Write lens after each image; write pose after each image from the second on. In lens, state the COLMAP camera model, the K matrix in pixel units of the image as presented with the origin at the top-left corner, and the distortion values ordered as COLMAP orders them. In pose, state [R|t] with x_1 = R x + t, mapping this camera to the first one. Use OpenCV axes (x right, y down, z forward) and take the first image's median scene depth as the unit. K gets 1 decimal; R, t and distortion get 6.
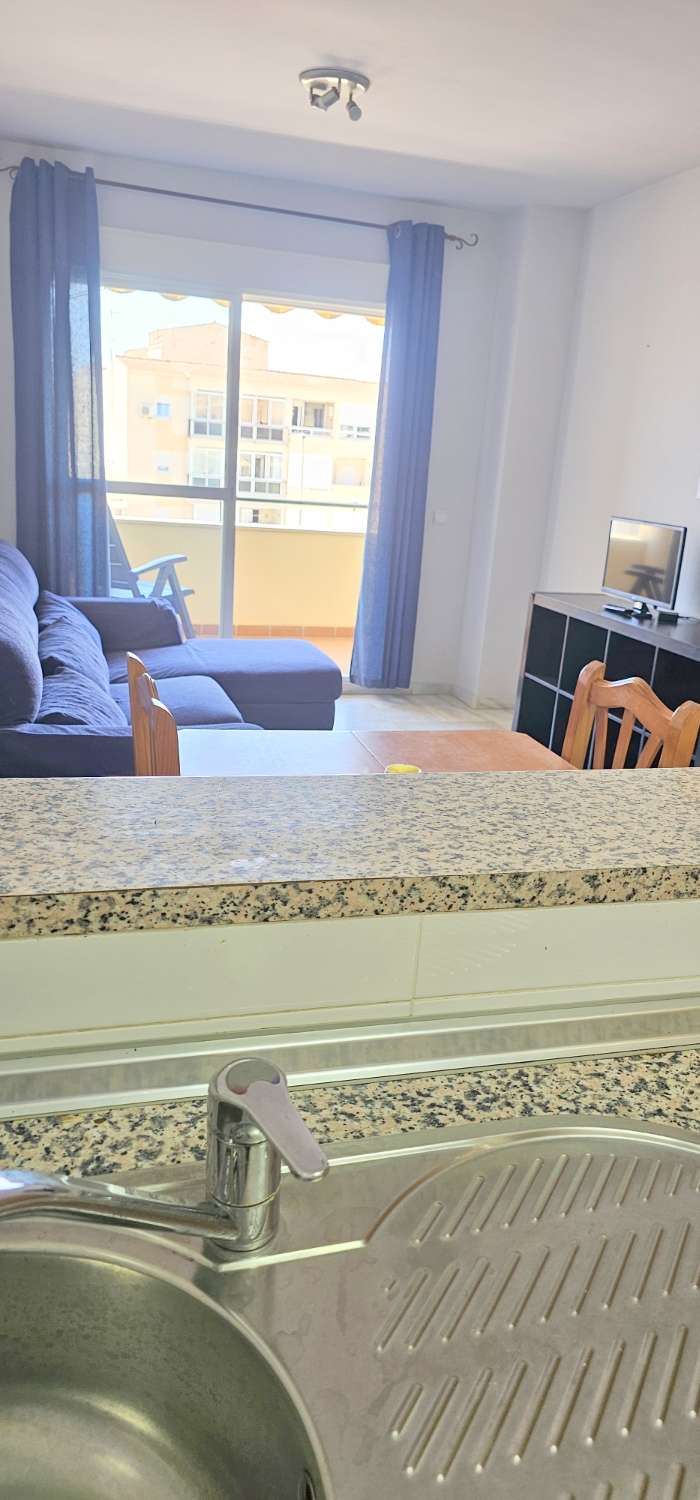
lens RADIAL K [[1009.0, 0, 354.3], [0, 1009.0, 747.2], [0, 0, 1]] dist [0.048334, -0.009811]
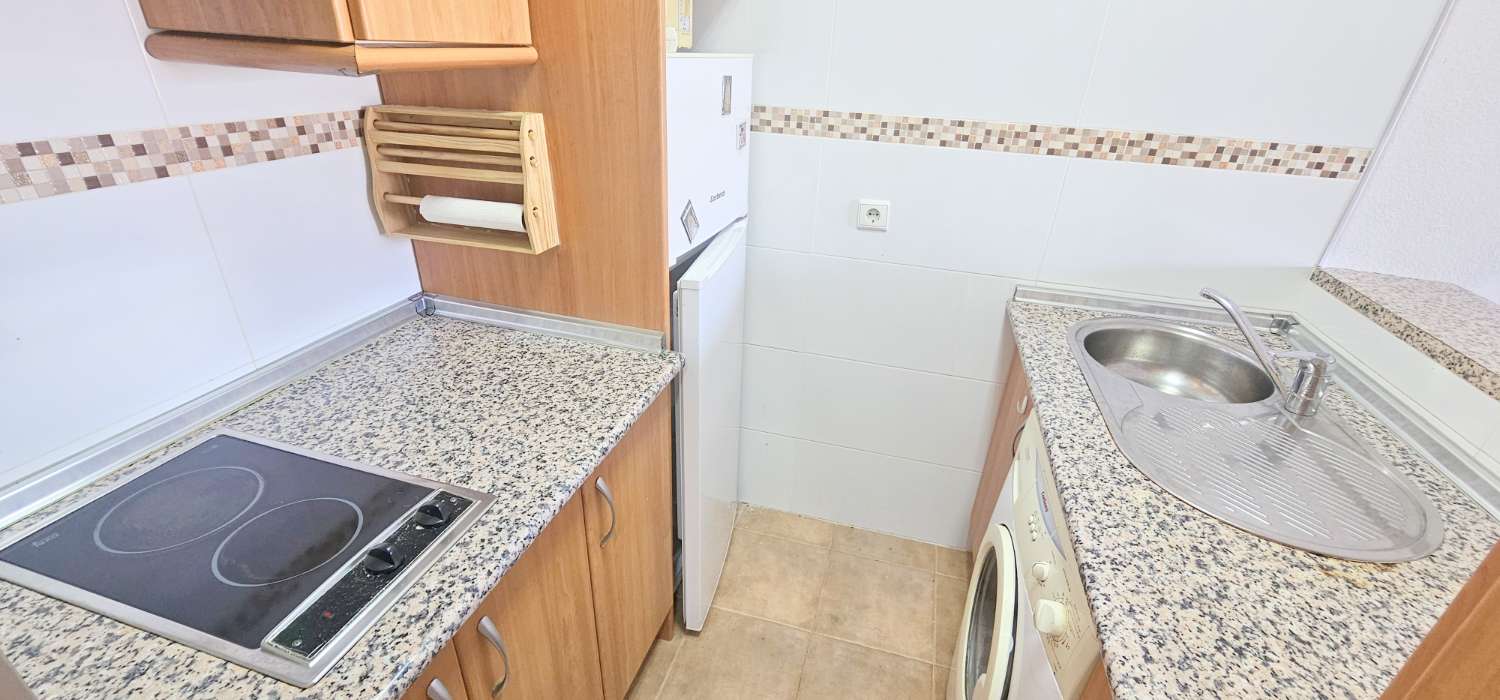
lens RADIAL K [[615.4, 0, 755.0], [0, 615.4, 353.3], [0, 0, 1]] dist [-0.003901, 0.000380]
pose [[-0.526502, 0.287979, -0.799915, 1.557571], [-0.318058, 0.805842, 0.499457, -0.037138], [0.788438, 0.517384, -0.332684, 0.199817]]
